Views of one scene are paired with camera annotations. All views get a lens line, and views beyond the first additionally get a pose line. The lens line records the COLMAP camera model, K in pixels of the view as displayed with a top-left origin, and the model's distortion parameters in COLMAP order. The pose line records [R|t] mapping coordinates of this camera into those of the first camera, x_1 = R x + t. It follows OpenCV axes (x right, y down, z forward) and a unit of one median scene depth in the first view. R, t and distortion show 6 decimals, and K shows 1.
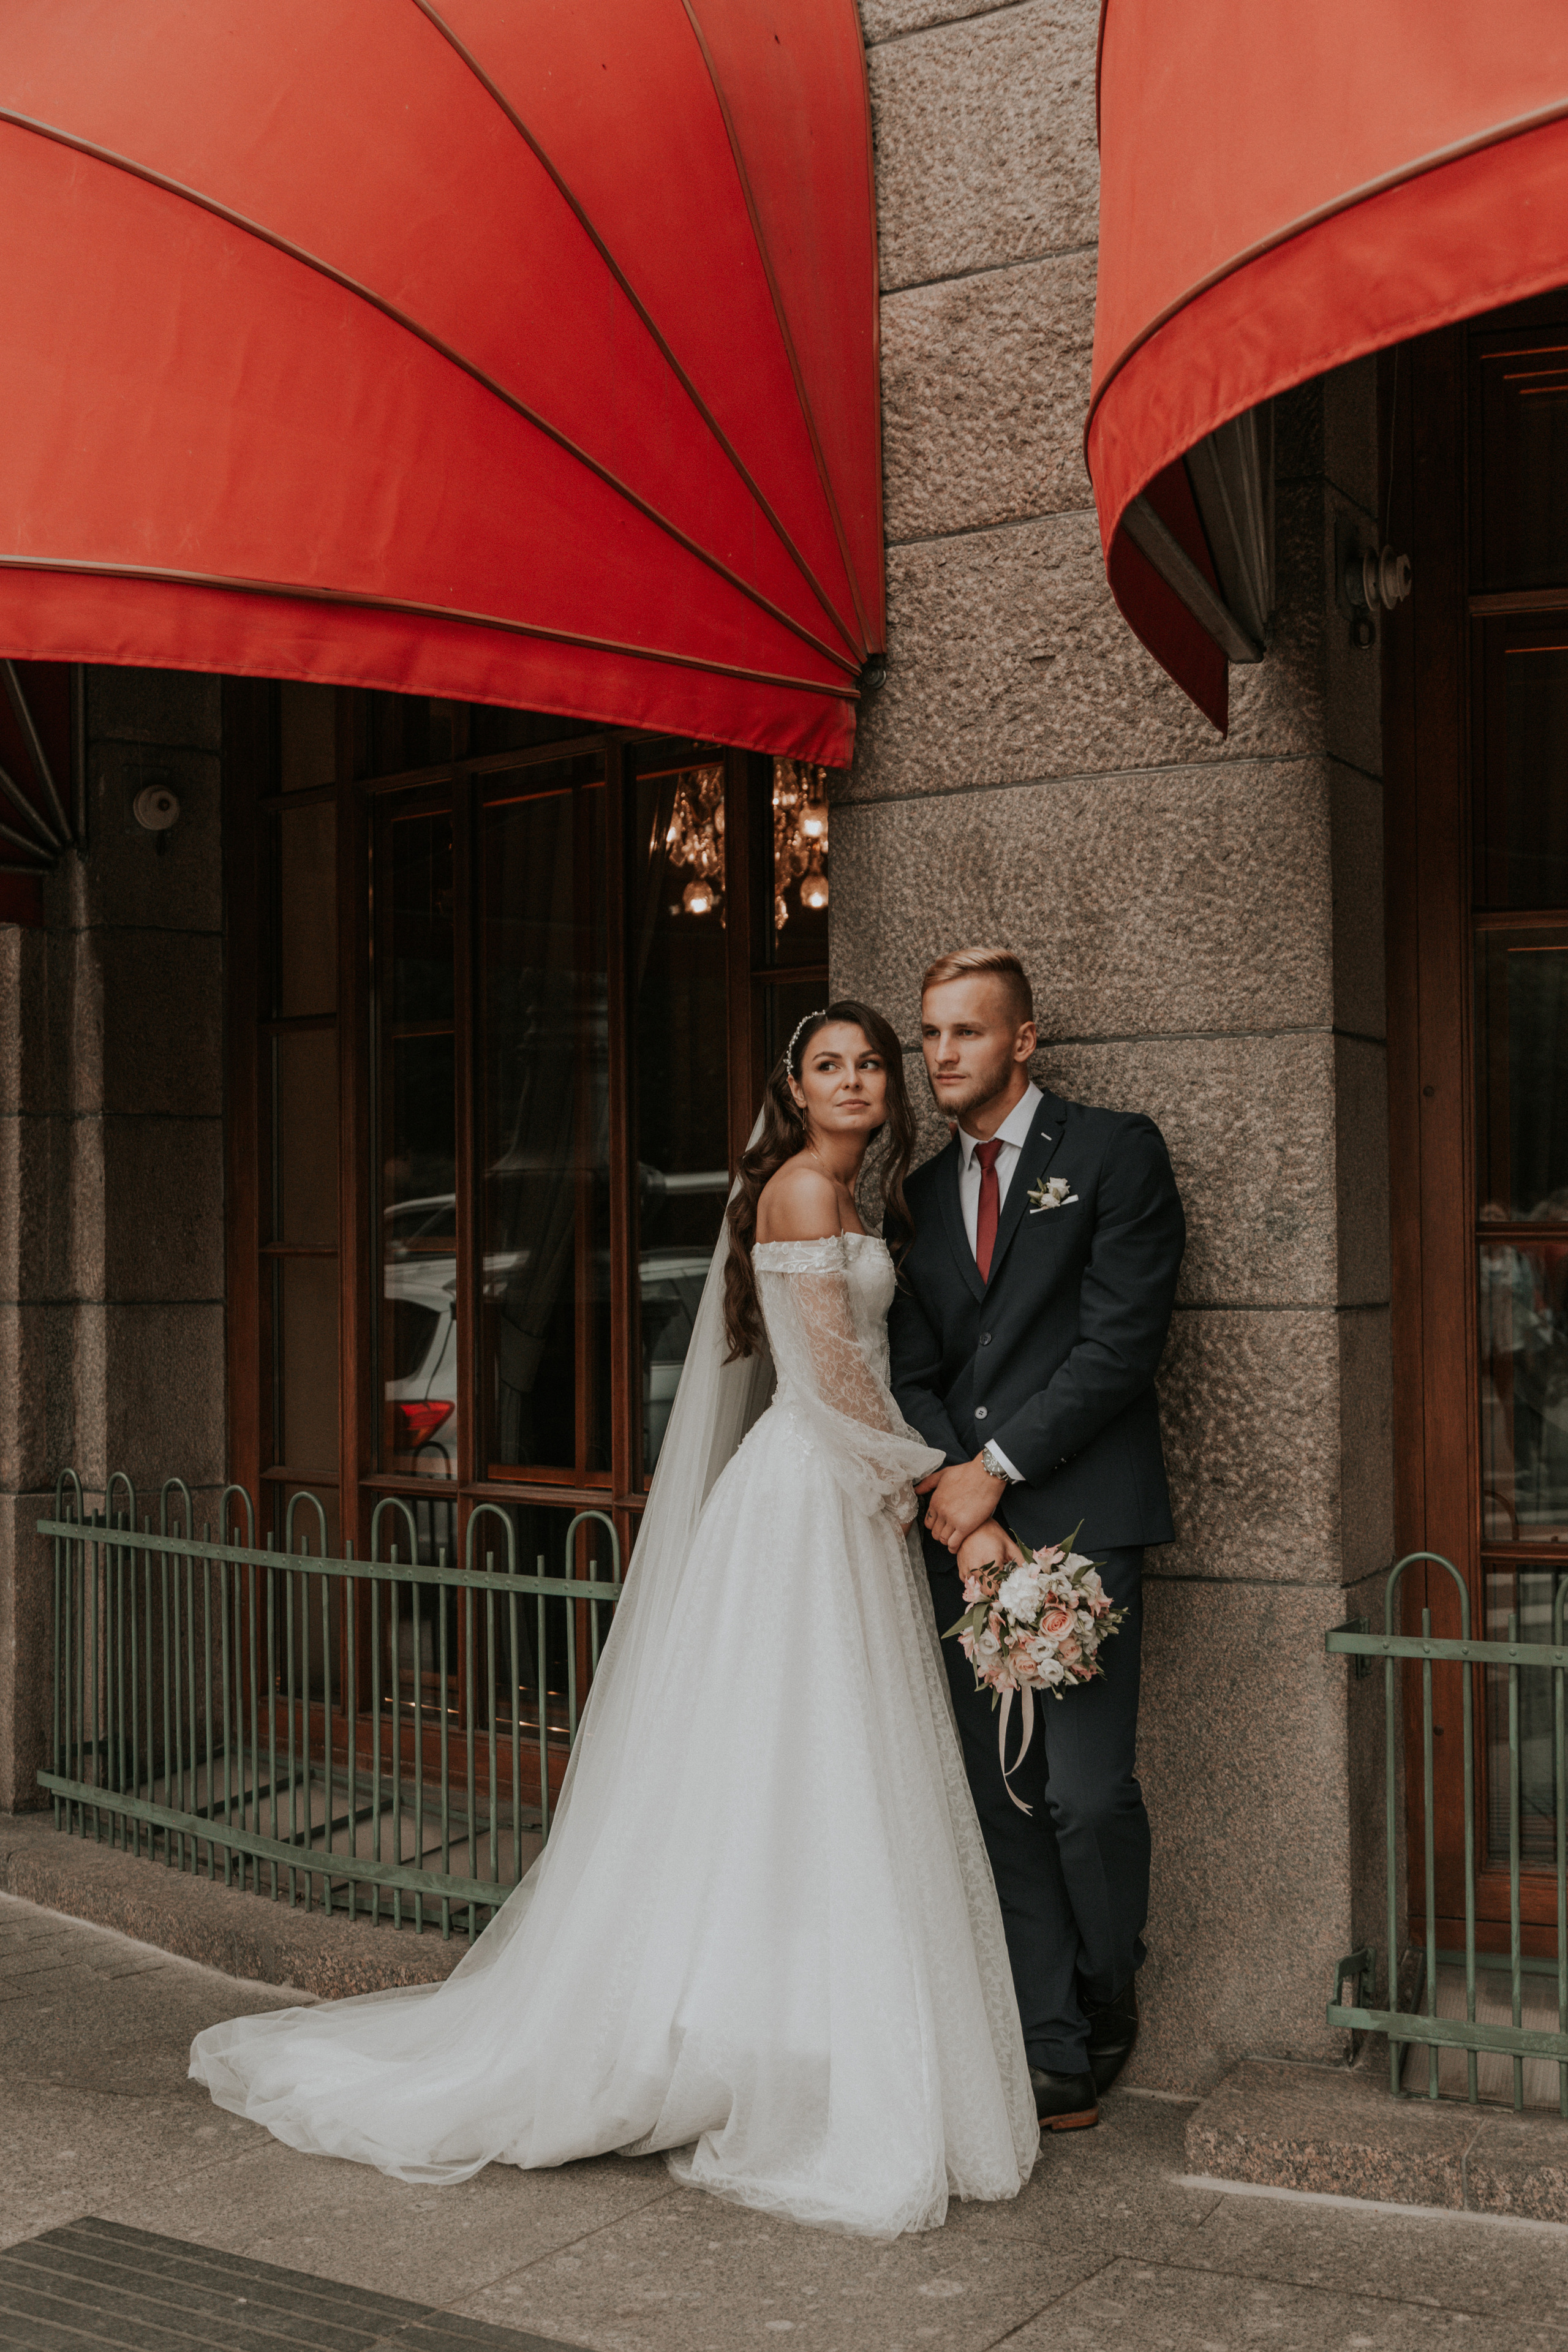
lens RADIAL K [[3135.1, 0, 784.0], [0, 3135.1, 1176.0], [0, 0, 1]] dist [0.168590, -0.663833]
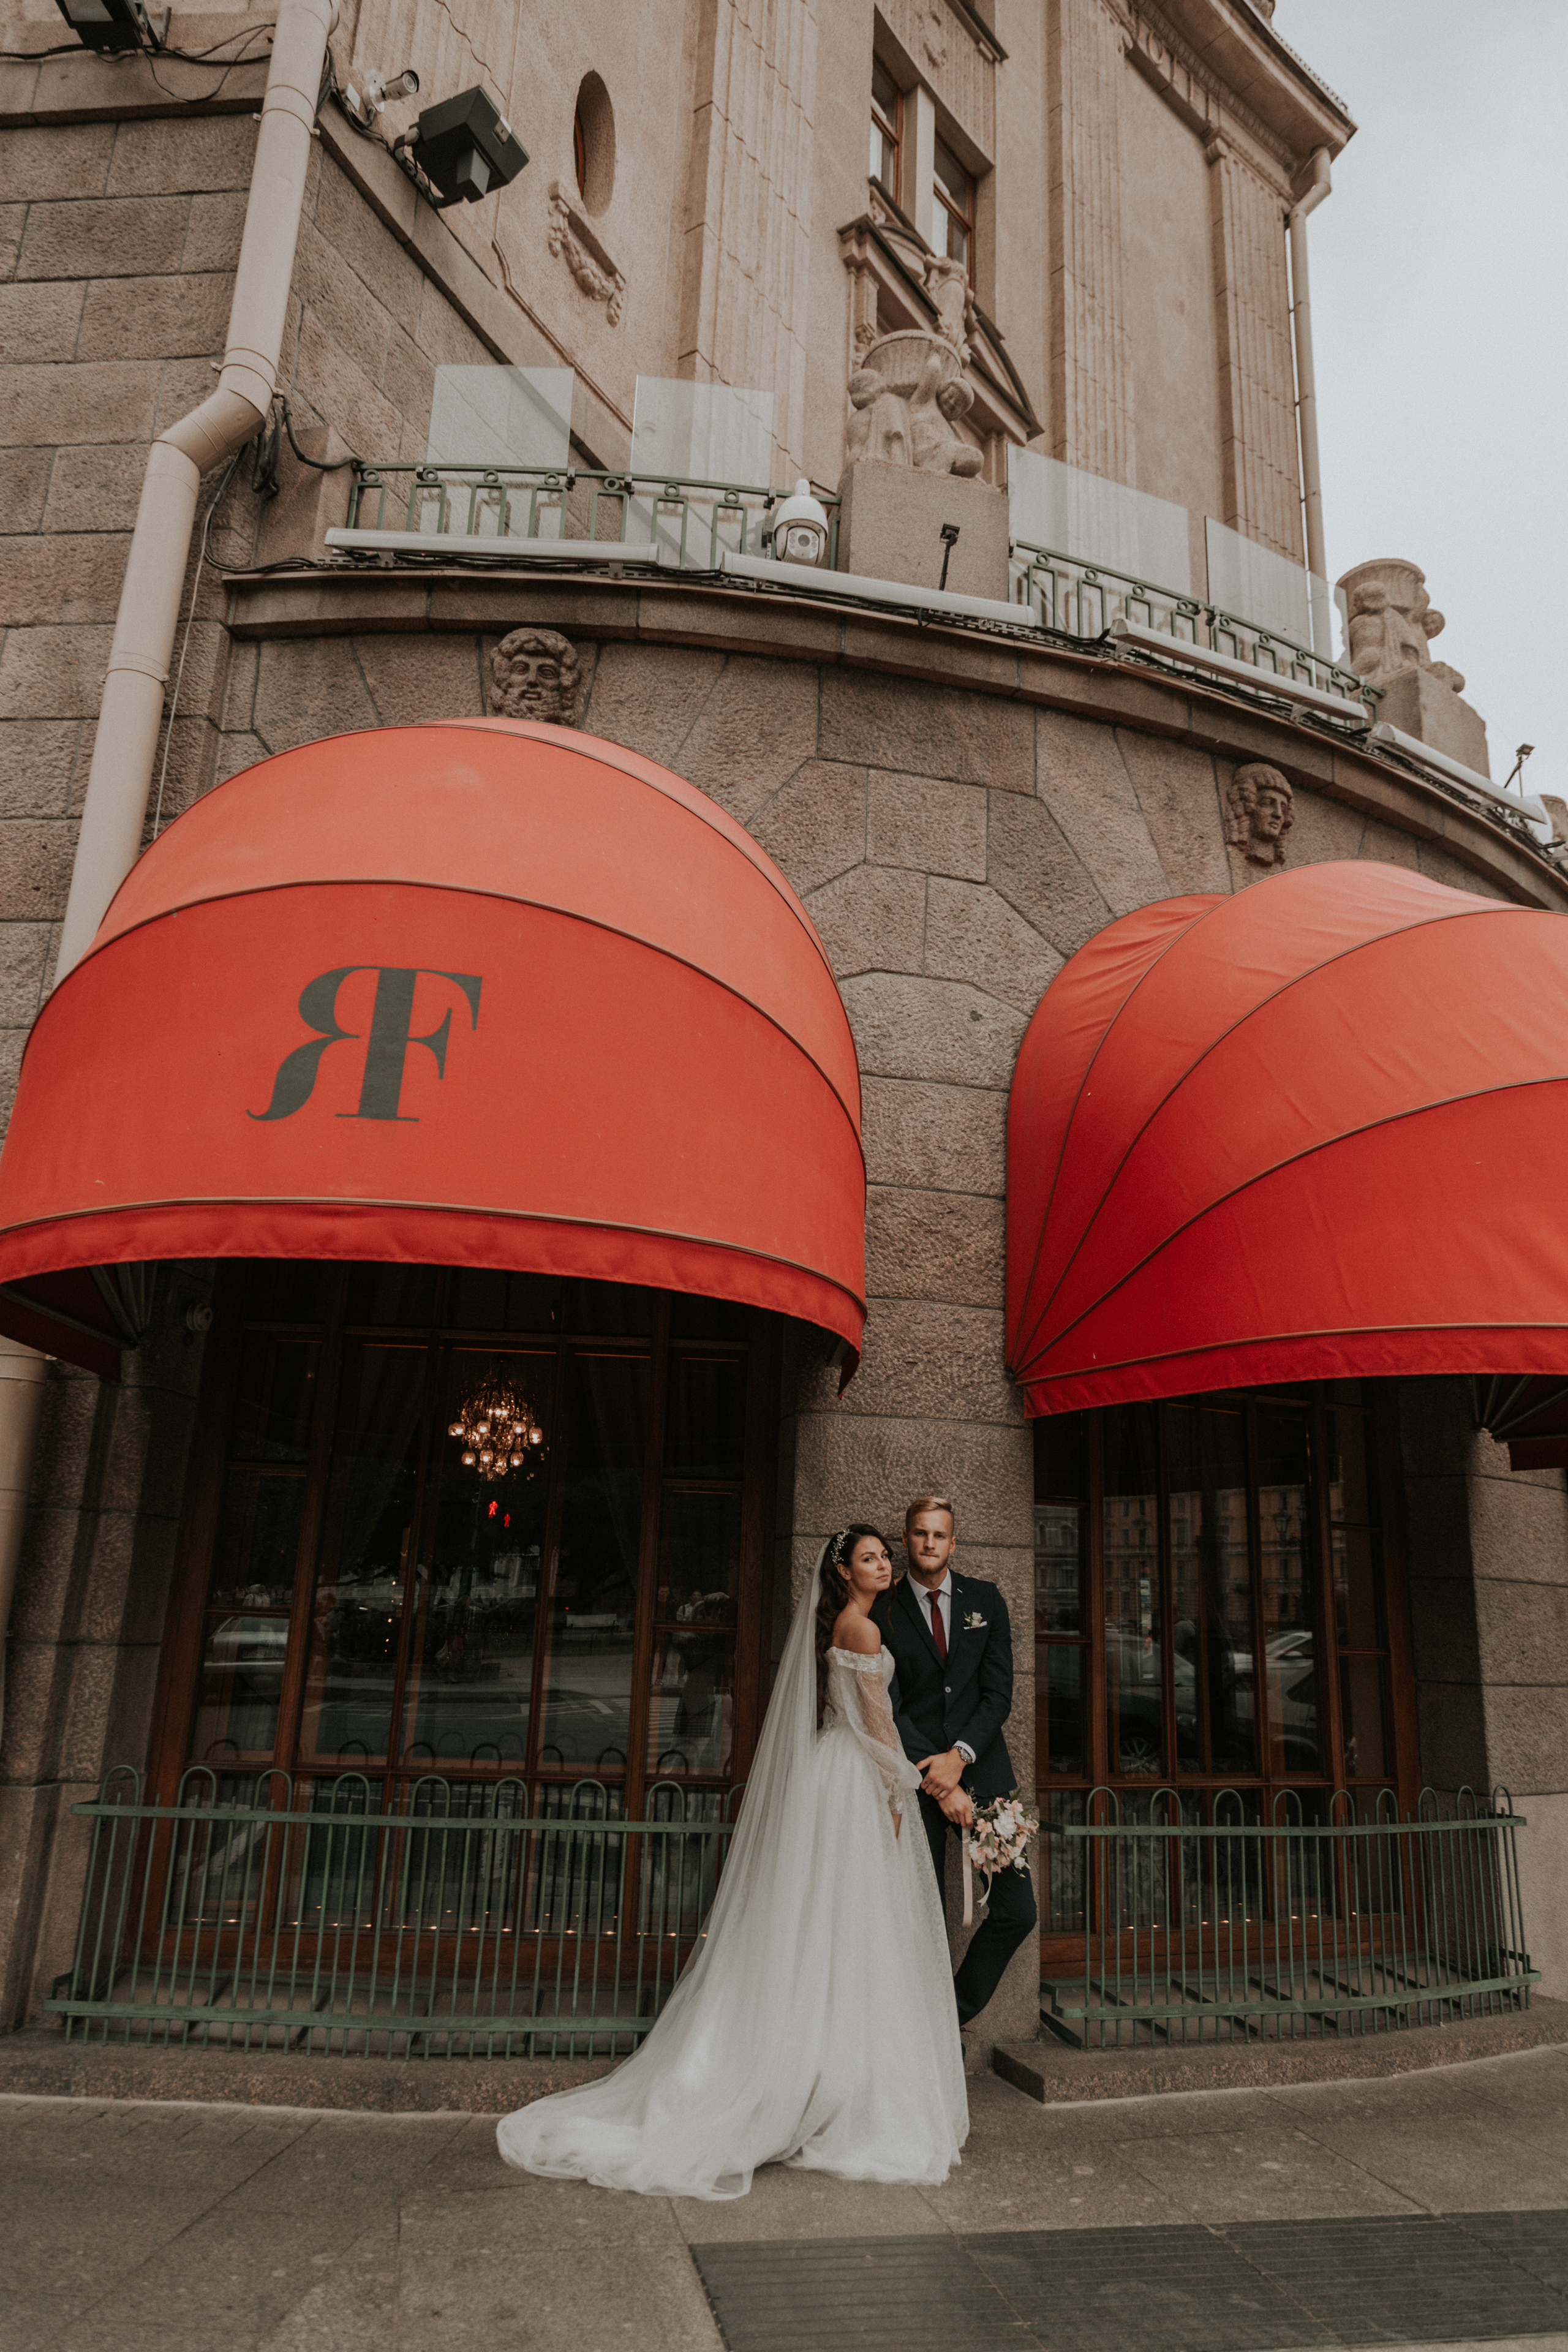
lens RADIAL K [[1545.3, 0, 784.0], [0, 1545.3, 1176.0], [0, 0, 1]] dist [0.001342, 0.000737]
pose [[0.638934, 0.238106, 0.731484, -0.825467], [-0.064603, 0.964140, -0.257410, -0.005684], [-0.766544, 0.117212, 0.631405, 0.379315]]
